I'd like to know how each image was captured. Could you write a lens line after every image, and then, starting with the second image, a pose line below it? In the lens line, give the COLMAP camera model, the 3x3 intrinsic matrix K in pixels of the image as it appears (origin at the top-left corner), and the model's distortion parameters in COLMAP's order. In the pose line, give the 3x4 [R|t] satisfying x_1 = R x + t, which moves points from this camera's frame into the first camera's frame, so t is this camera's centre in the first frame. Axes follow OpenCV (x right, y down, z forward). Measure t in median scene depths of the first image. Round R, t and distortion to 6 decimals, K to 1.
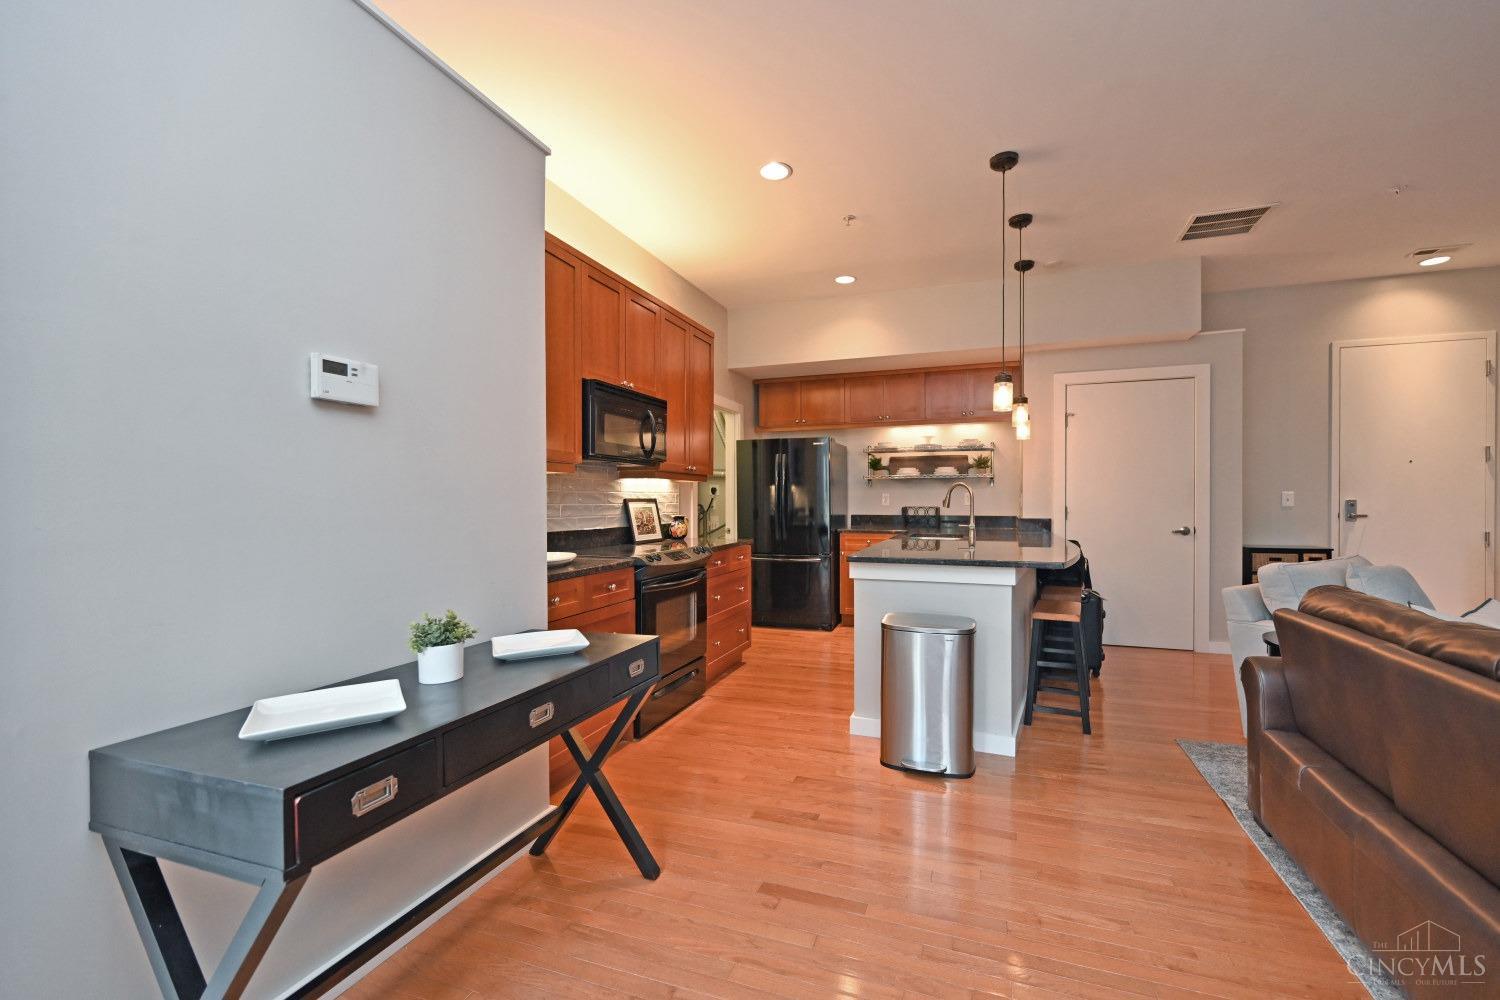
lens RADIAL K [[592.7, 0, 783.2], [0, 592.7, 501.9], [0, 0, 1]] dist [-0.001650, -0.000180]
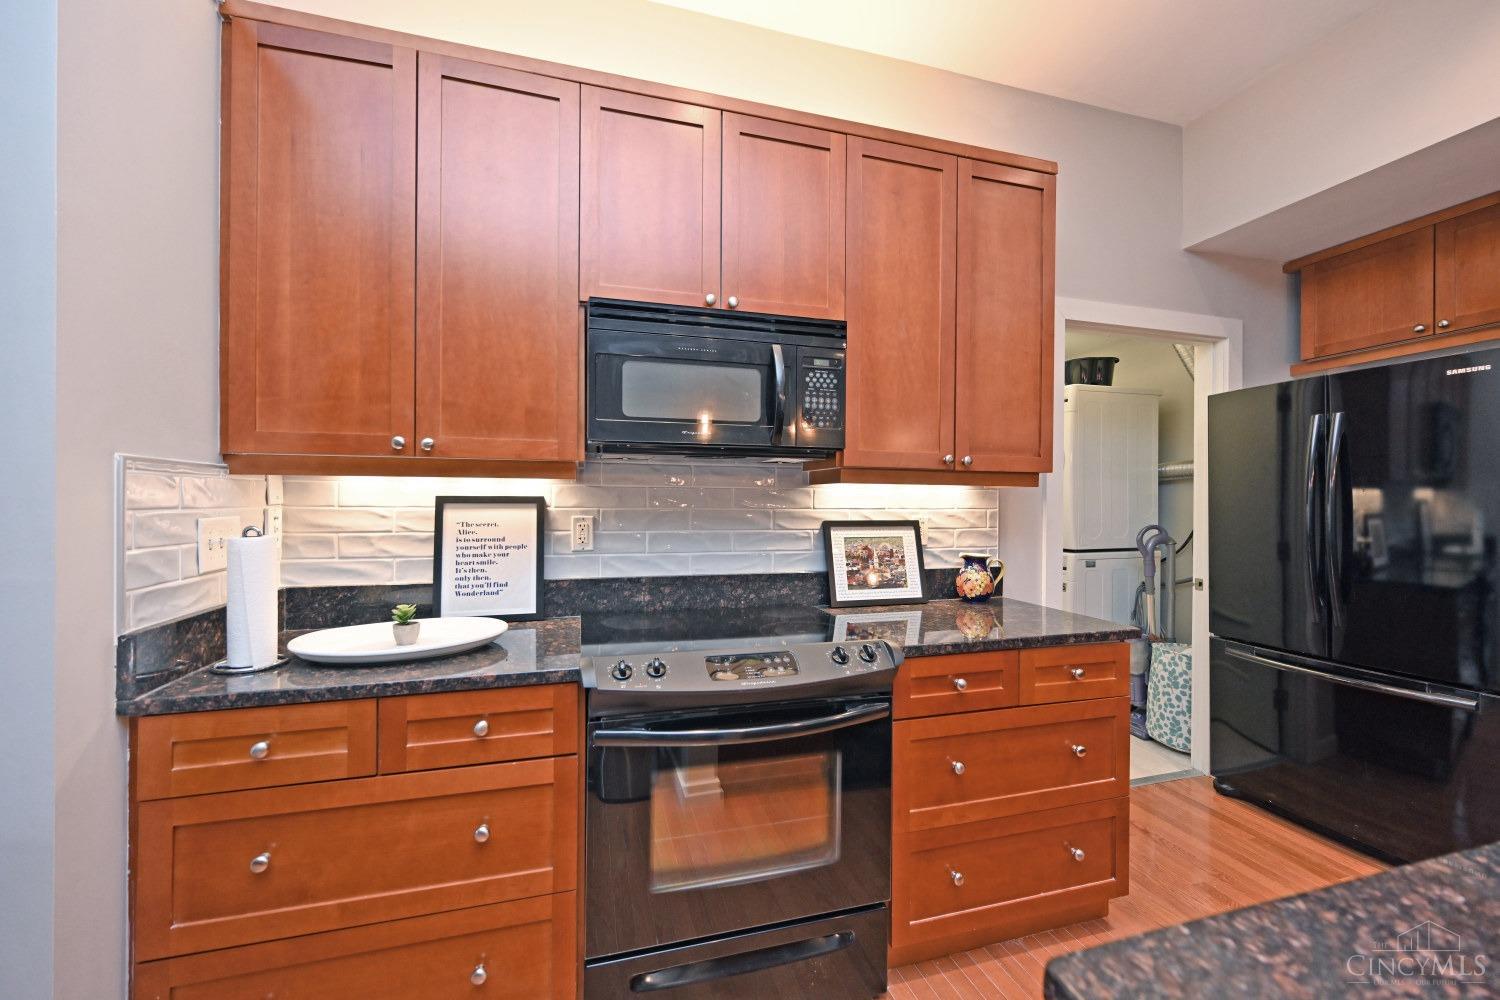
lens RADIAL K [[592.7, 0, 744.3], [0, 592.7, 499.5], [0, 0, 1]] dist [-0.001650, -0.000180]
pose [[0.570367, 0.005558, -0.821371, 0.118100], [-0.011101, 0.999938, -0.000943, -0.019816], [0.821315, 0.009655, 0.570393, 0.521556]]
